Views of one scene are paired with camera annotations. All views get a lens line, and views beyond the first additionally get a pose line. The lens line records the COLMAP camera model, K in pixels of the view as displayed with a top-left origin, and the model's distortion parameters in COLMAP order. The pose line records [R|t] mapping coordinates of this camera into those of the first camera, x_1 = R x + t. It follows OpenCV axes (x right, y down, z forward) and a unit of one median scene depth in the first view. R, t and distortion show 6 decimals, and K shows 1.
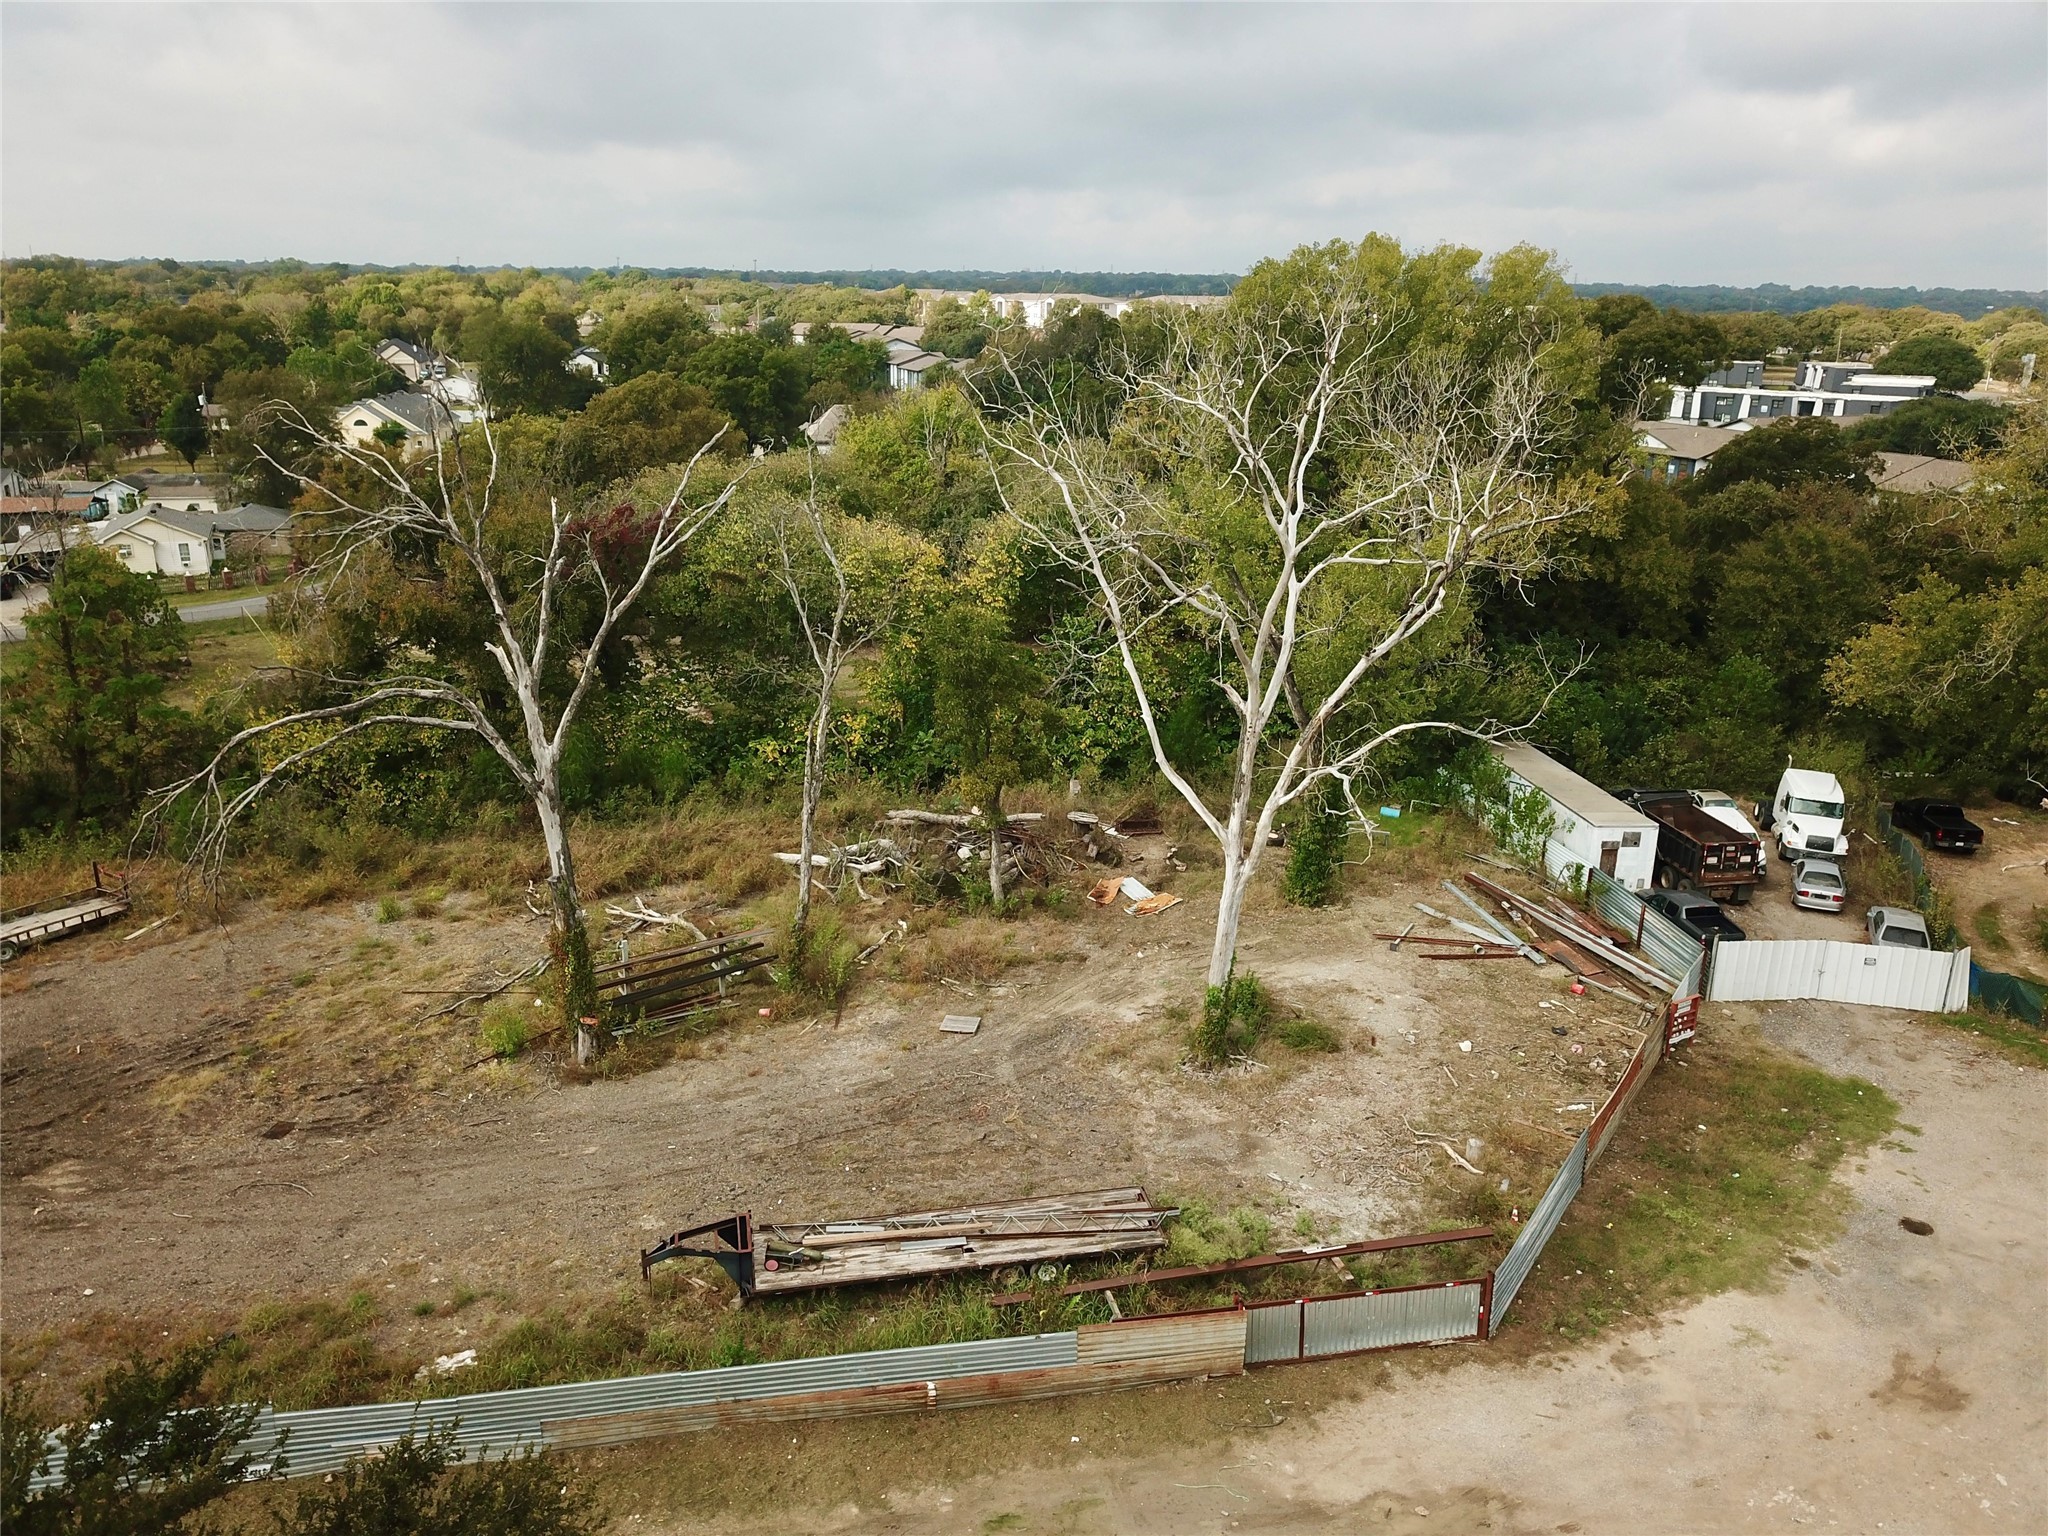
lens RADIAL K [[1577.8, 0, 1013.7], [0, 1577.8, 770.6], [0, 0, 1]] dist [0.010305, 0.000854]
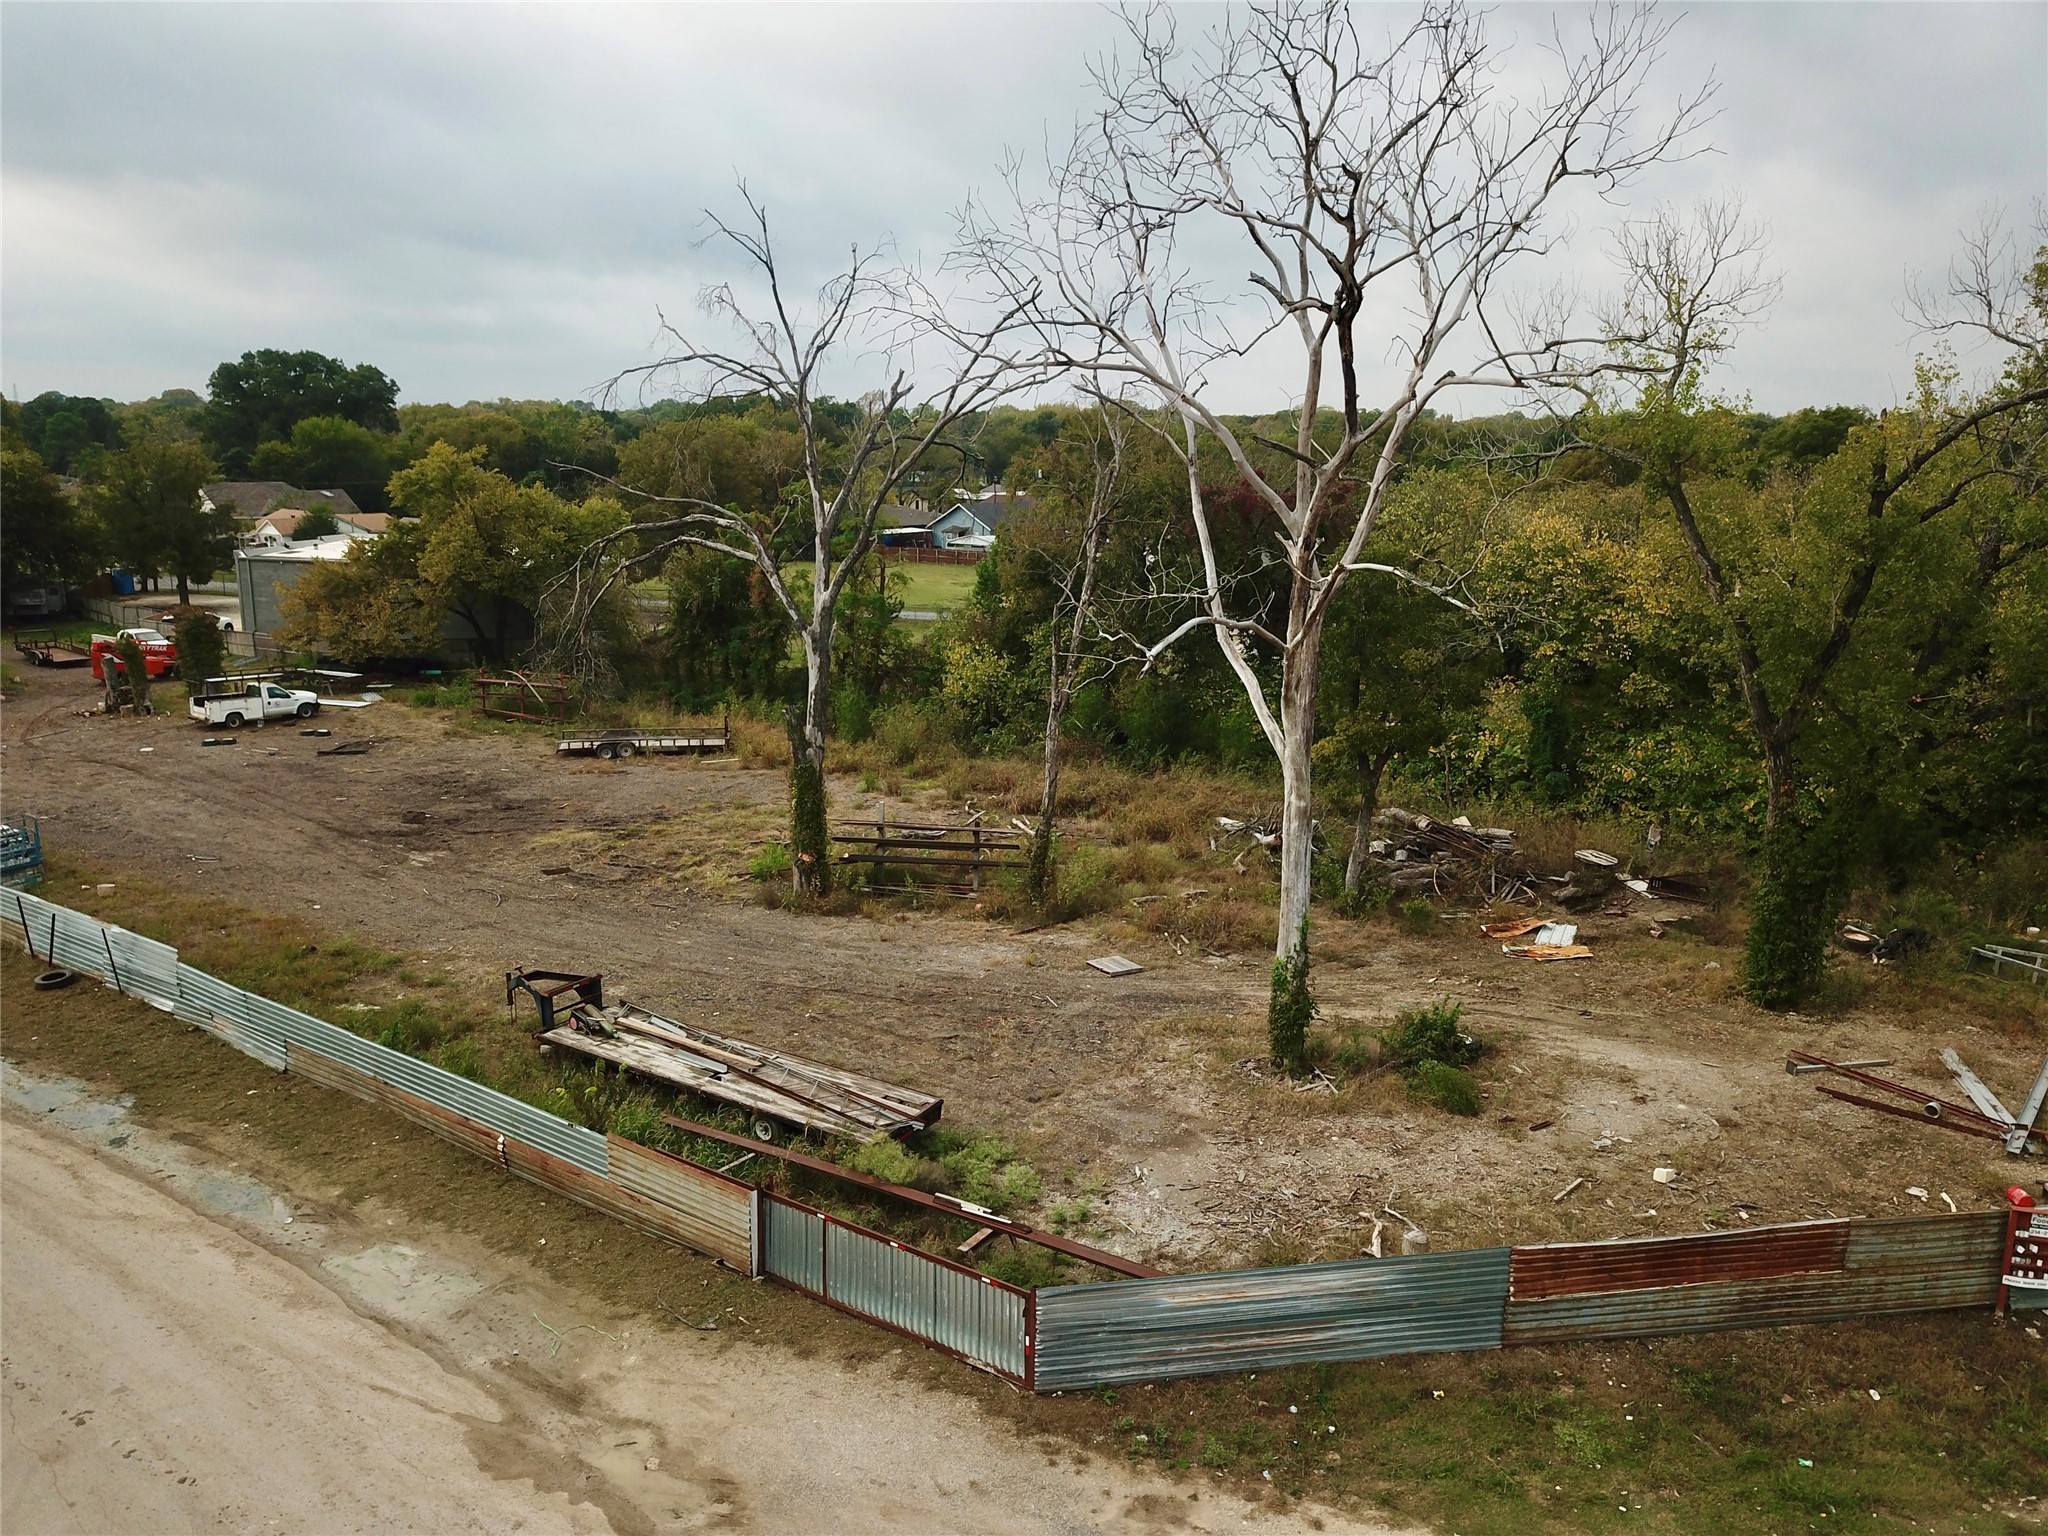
lens RADIAL K [[1570.3, 0, 1019.3], [0, 1570.3, 782.7], [0, 0, 1]] dist [0.019590, -0.001307]
pose [[0.694692, 0.155995, -0.702189, 0.507073], [-0.221187, 0.975229, -0.002174, 0.075945], [0.684456, 0.156825, 0.711987, 0.332195]]
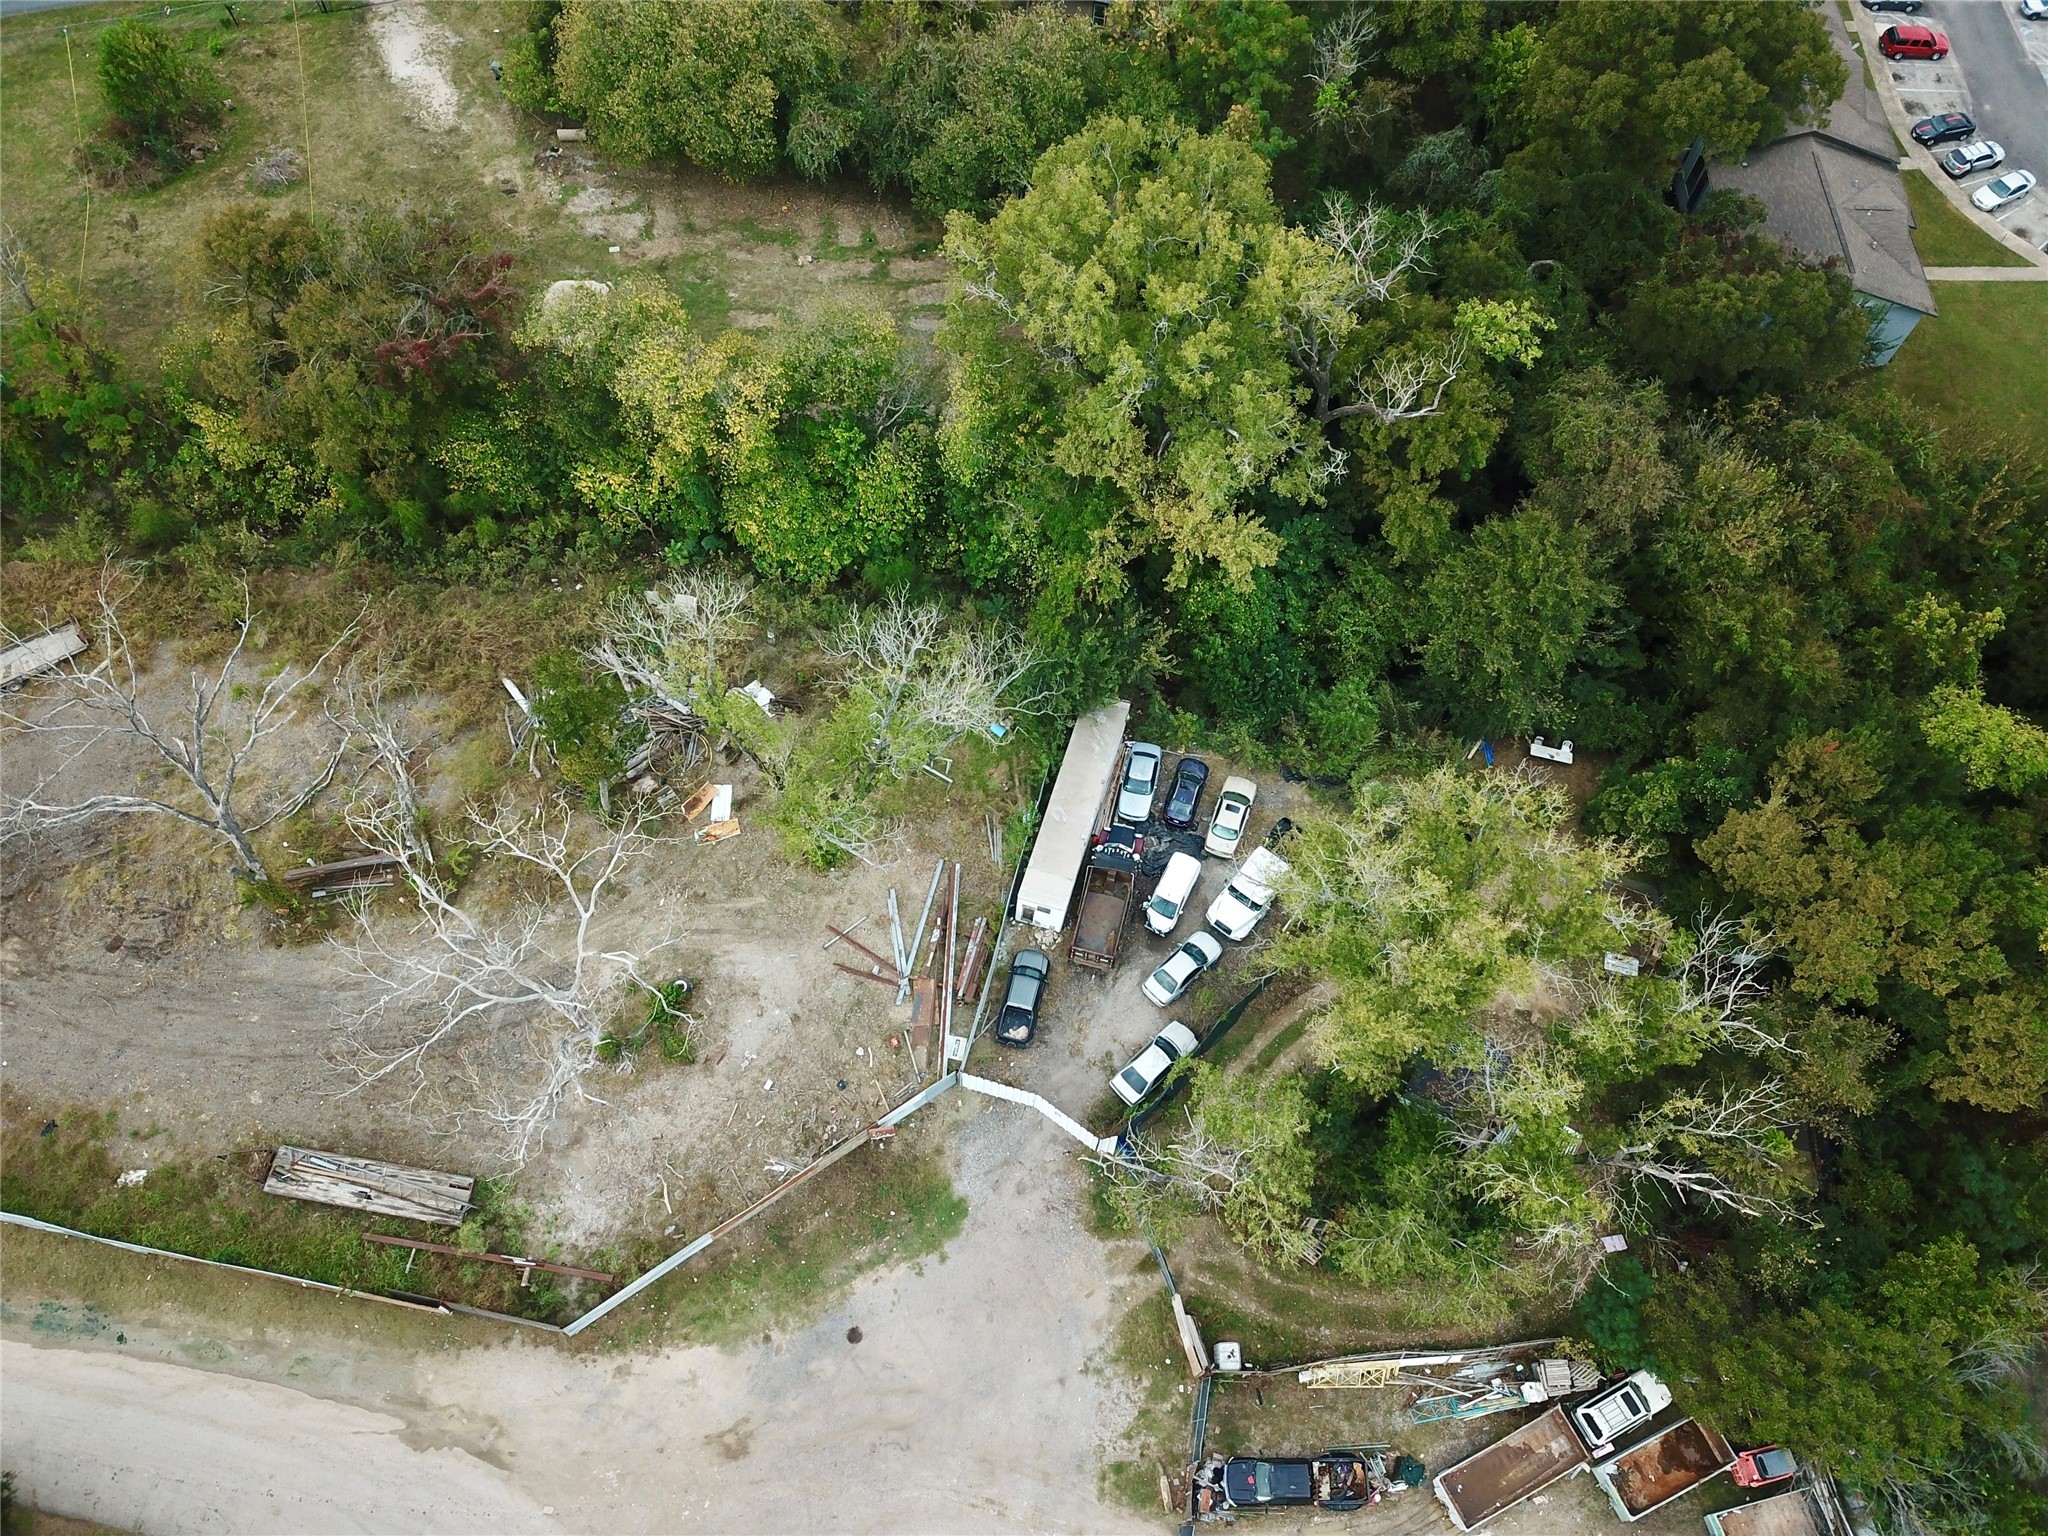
lens RADIAL K [[1570.3, 0, 1019.3], [0, 1570.3, 782.7], [0, 0, 1]] dist [0.019590, -0.001307]
pose [[0.931991, 0.328135, -0.154015, 0.646547], [-0.123968, 0.687806, 0.715231, -1.174485], [0.340625, -0.647495, 0.681707, 0.183721]]
